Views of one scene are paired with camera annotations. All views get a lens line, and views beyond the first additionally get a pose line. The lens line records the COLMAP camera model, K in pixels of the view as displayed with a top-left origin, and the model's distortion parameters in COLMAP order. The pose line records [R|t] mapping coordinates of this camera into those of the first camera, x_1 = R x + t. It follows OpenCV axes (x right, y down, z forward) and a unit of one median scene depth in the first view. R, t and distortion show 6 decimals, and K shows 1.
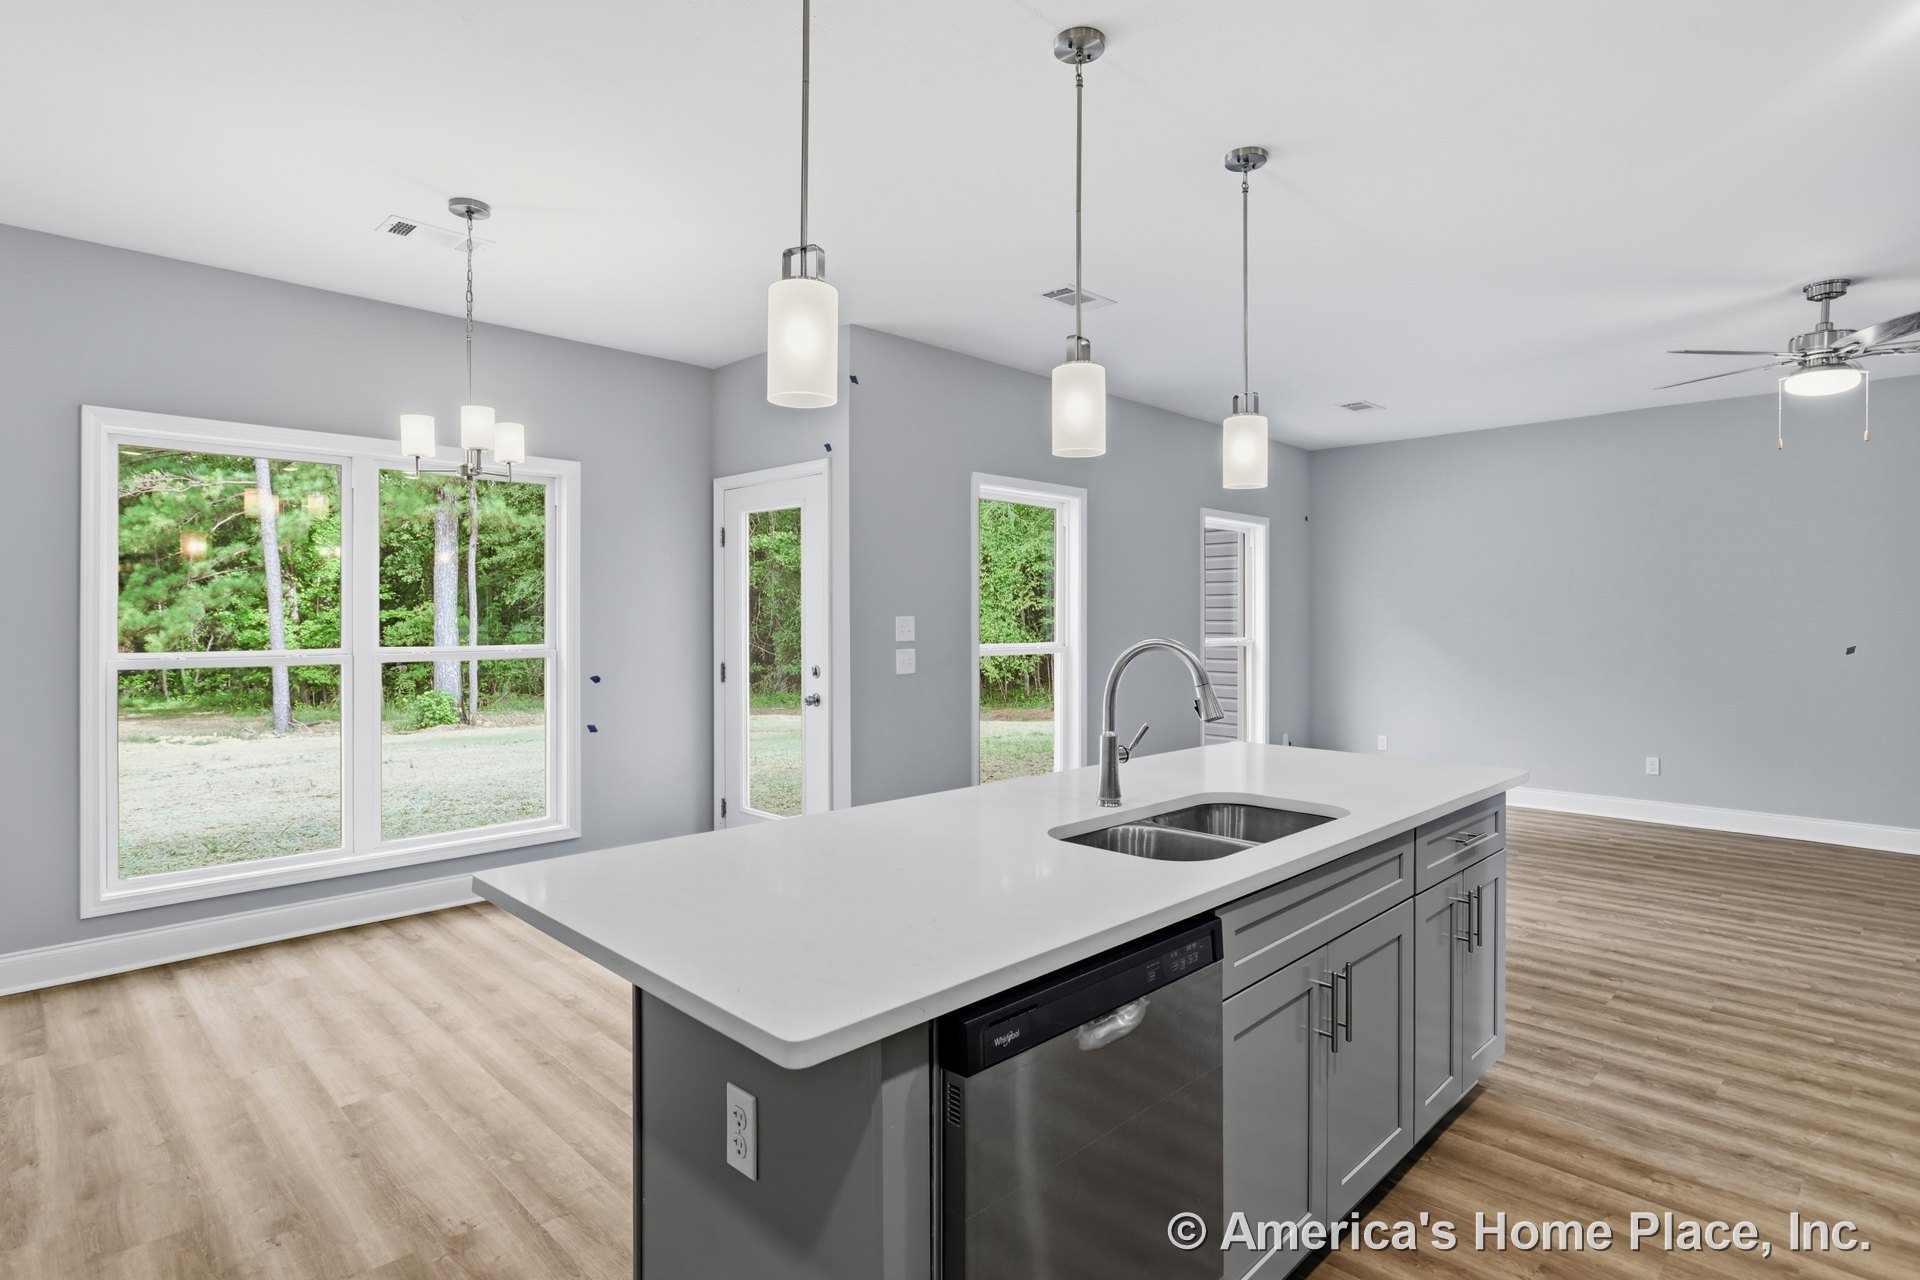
lens RADIAL K [[971.0, 0, 1030.0], [0, 971.0, 612.1], [0, 0, 1]] dist [0.023442, 0.000493]
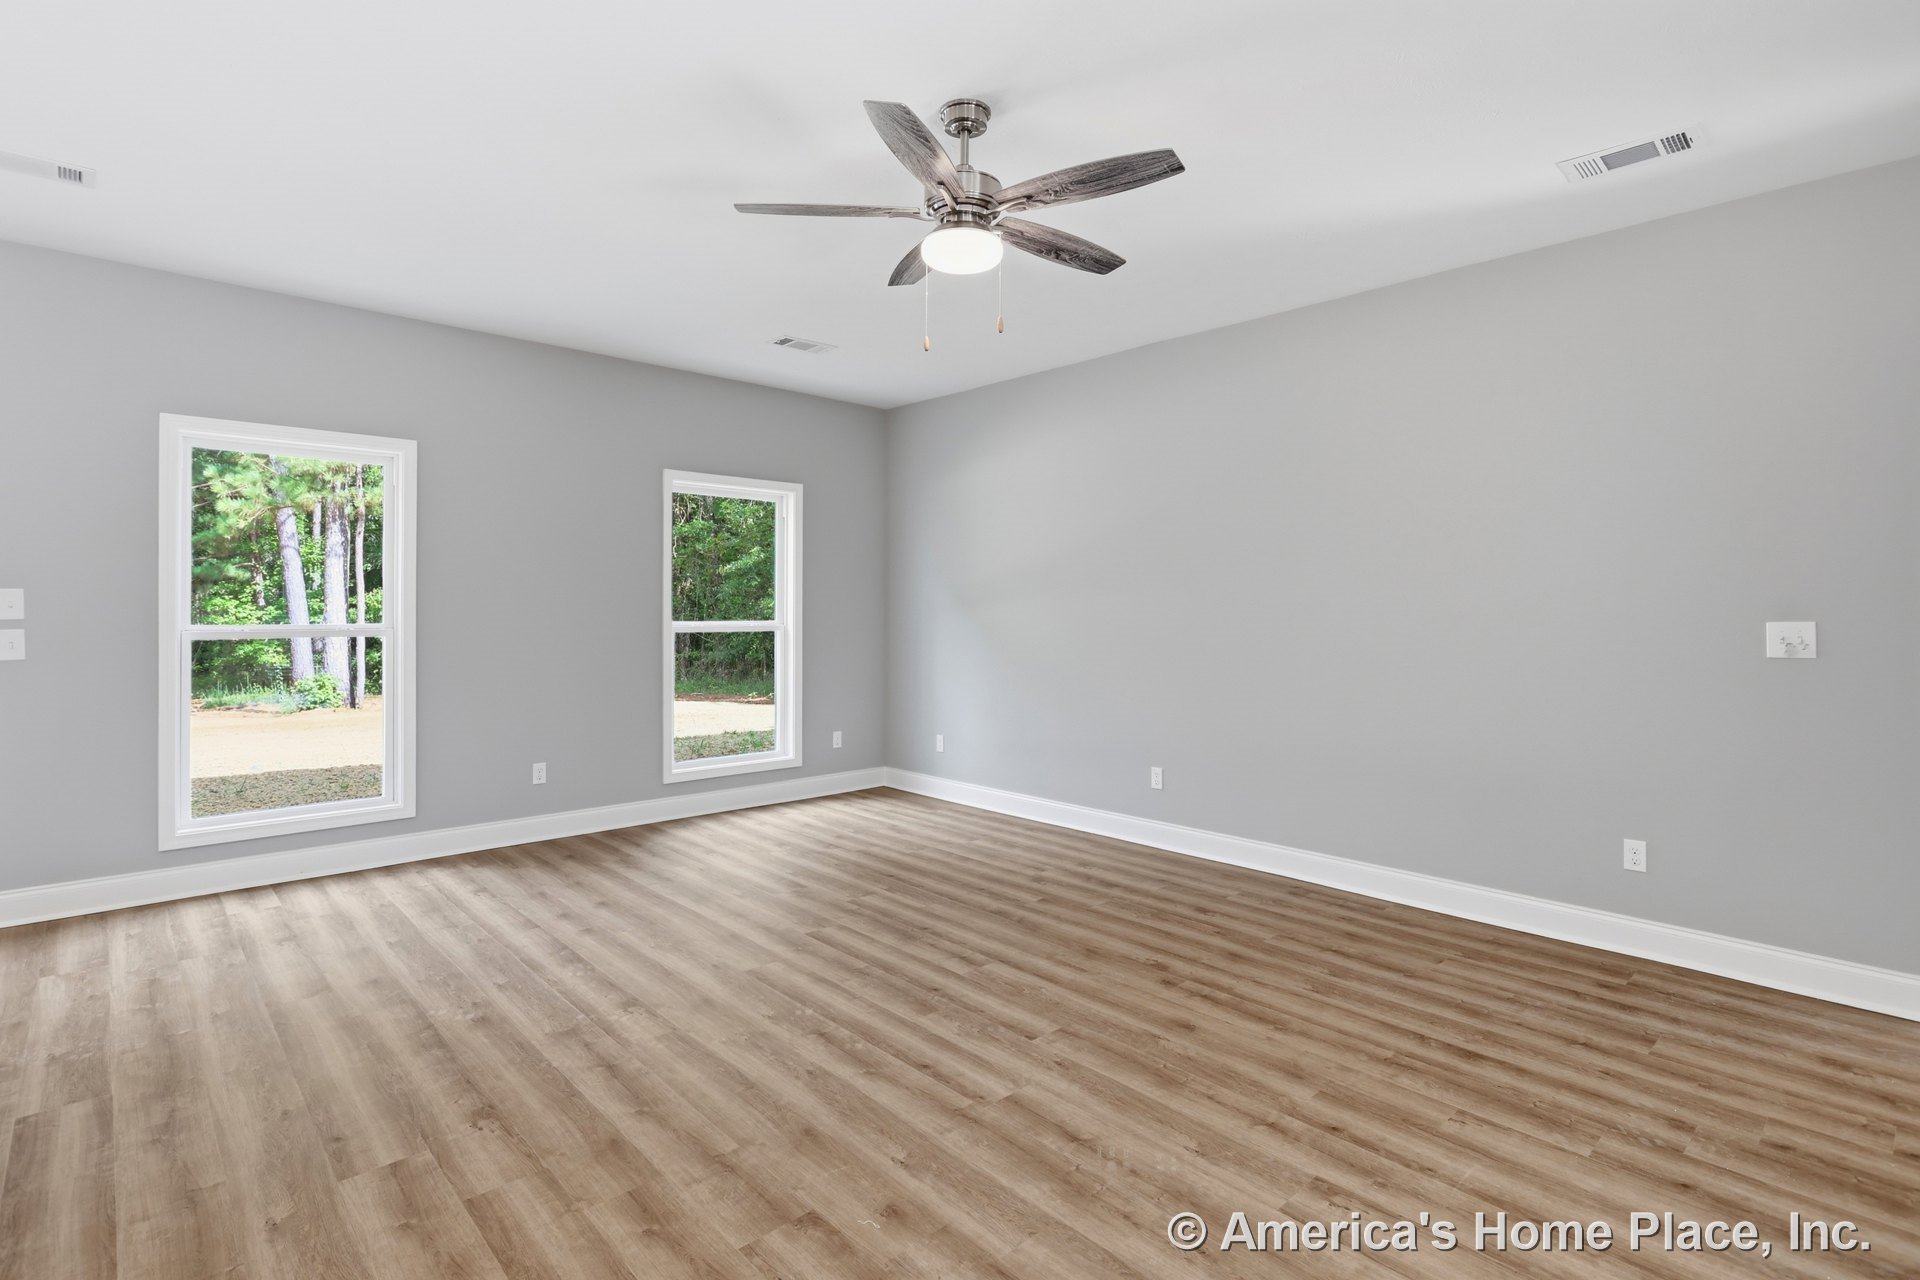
lens RADIAL K [[924.6, 0, 959.7], [0, 924.6, 604.1], [0, 0, 1]] dist [0.000650, 0.000147]
pose [[0.996542, 0.004645, -0.082963, 0.723808], [-0.004002, 0.999961, 0.007918, 0.008615], [0.082997, -0.007559, 0.996521, 0.296808]]
